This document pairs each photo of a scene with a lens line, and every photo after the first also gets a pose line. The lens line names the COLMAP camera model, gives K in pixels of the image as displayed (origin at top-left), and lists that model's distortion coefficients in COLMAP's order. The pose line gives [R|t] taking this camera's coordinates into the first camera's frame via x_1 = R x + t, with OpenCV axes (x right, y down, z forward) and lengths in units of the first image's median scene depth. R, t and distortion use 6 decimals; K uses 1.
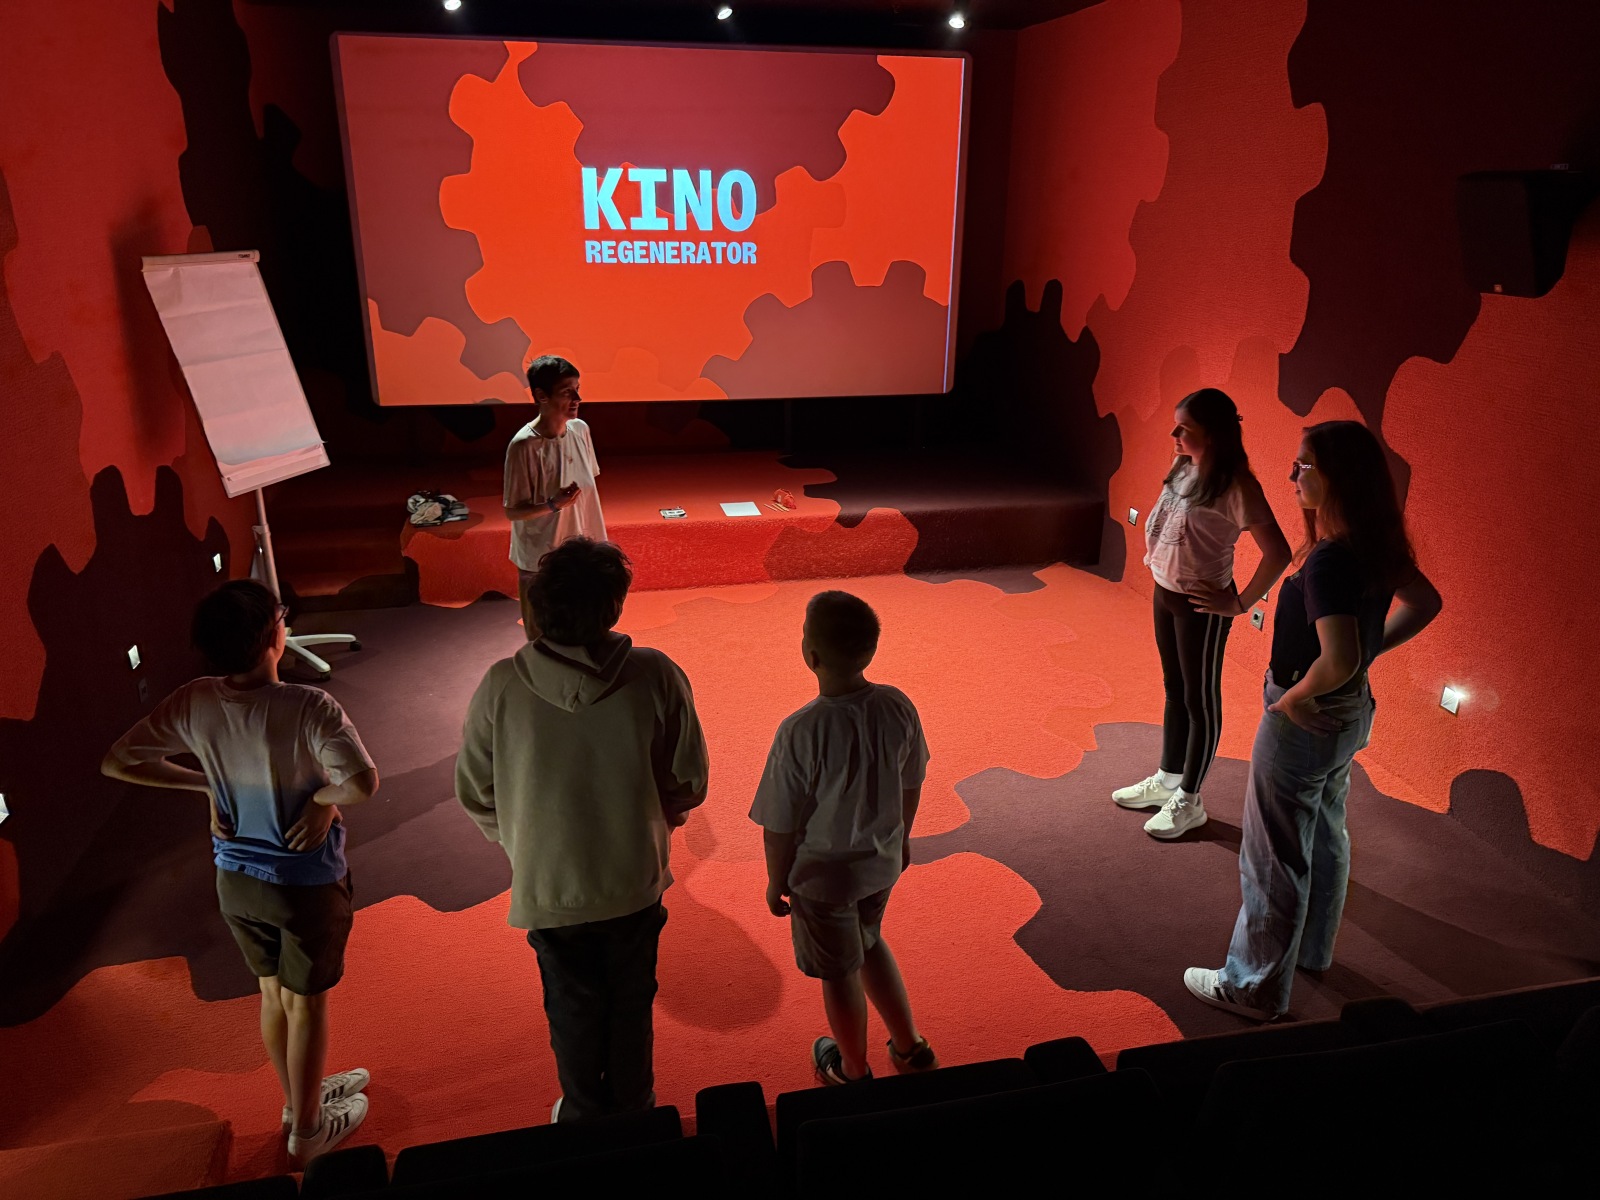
lens RADIAL K [[1118.8, 0, 811.9], [0, 1118.8, 600.2], [0, 0, 1]] dist [0.042524, -0.059409]
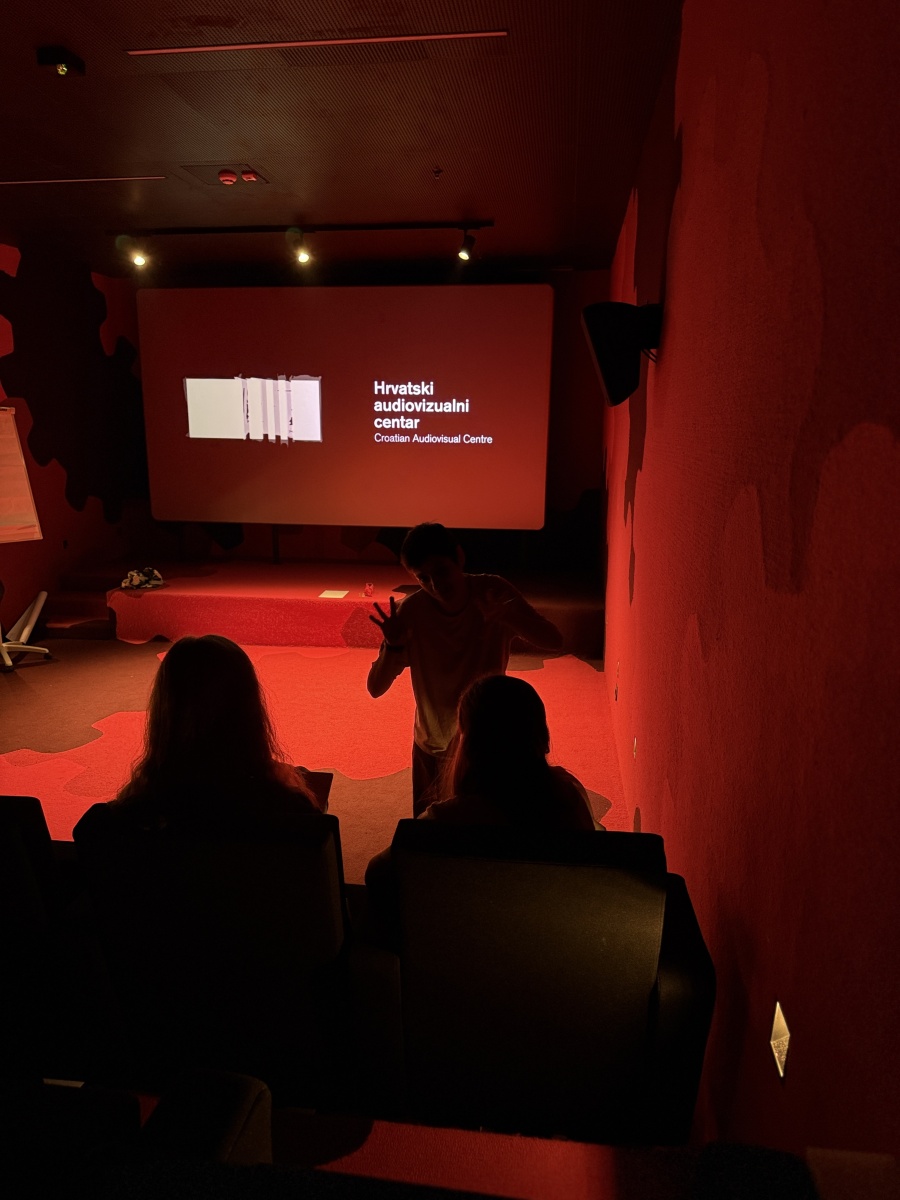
lens RADIAL K [[839.1, 0, 454.3], [0, 839.1, 597.2], [0, 0, 1]] dist [0.042524, -0.059409]
pose [[0.946229, 0.063455, -0.317212, 0.414078], [-0.110178, 0.985163, -0.131584, 0.044149], [0.304156, 0.159459, 0.939182, 0.057803]]
